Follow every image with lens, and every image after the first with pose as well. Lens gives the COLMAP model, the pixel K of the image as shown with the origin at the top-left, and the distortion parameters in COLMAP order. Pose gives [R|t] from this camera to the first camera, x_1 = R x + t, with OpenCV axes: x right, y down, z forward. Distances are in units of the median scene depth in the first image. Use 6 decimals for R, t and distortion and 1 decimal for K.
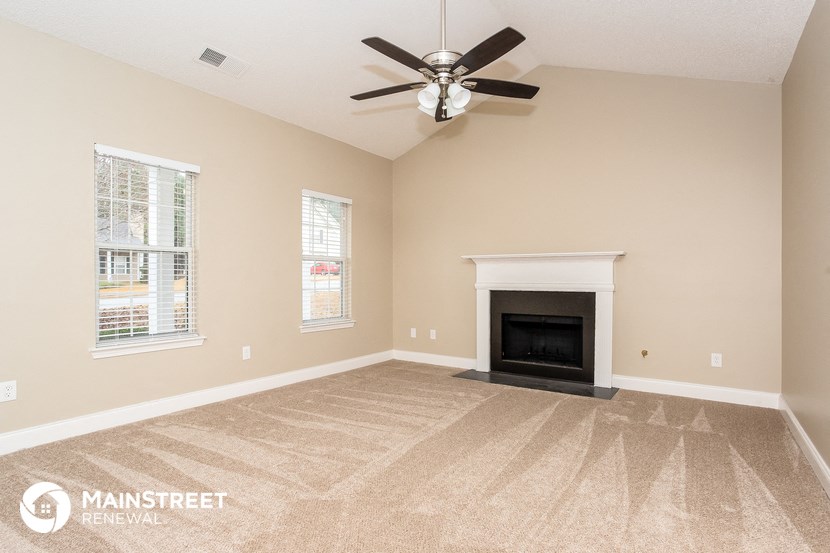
lens RADIAL K [[429.7, 0, 418.0], [0, 429.7, 280.9], [0, 0, 1]] dist [-0.002840, 0.000185]
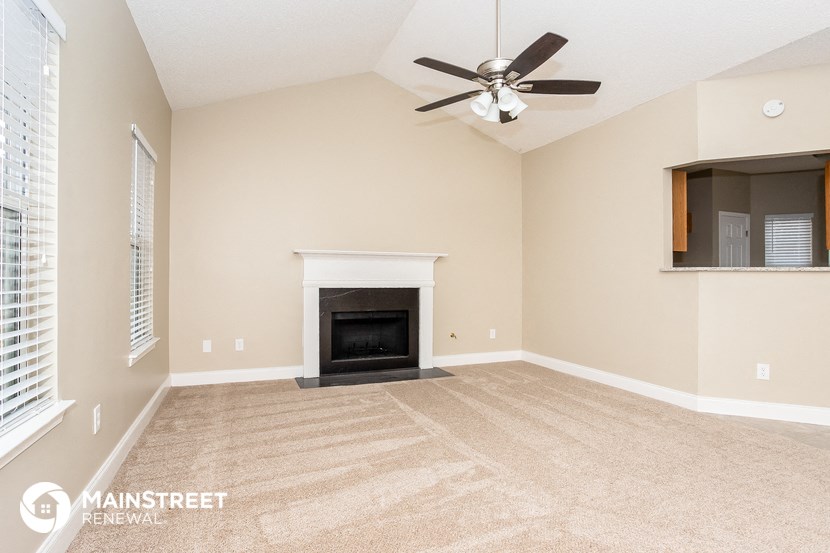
lens RADIAL K [[429.7, 0, 415.7], [0, 429.7, 274.3], [0, 0, 1]] dist [-0.002840, 0.000185]
pose [[0.571599, 0.010172, 0.820470, -0.502922], [-0.002608, 0.999941, -0.010580, 0.001770], [-0.820529, 0.003907, 0.571592, 0.317699]]
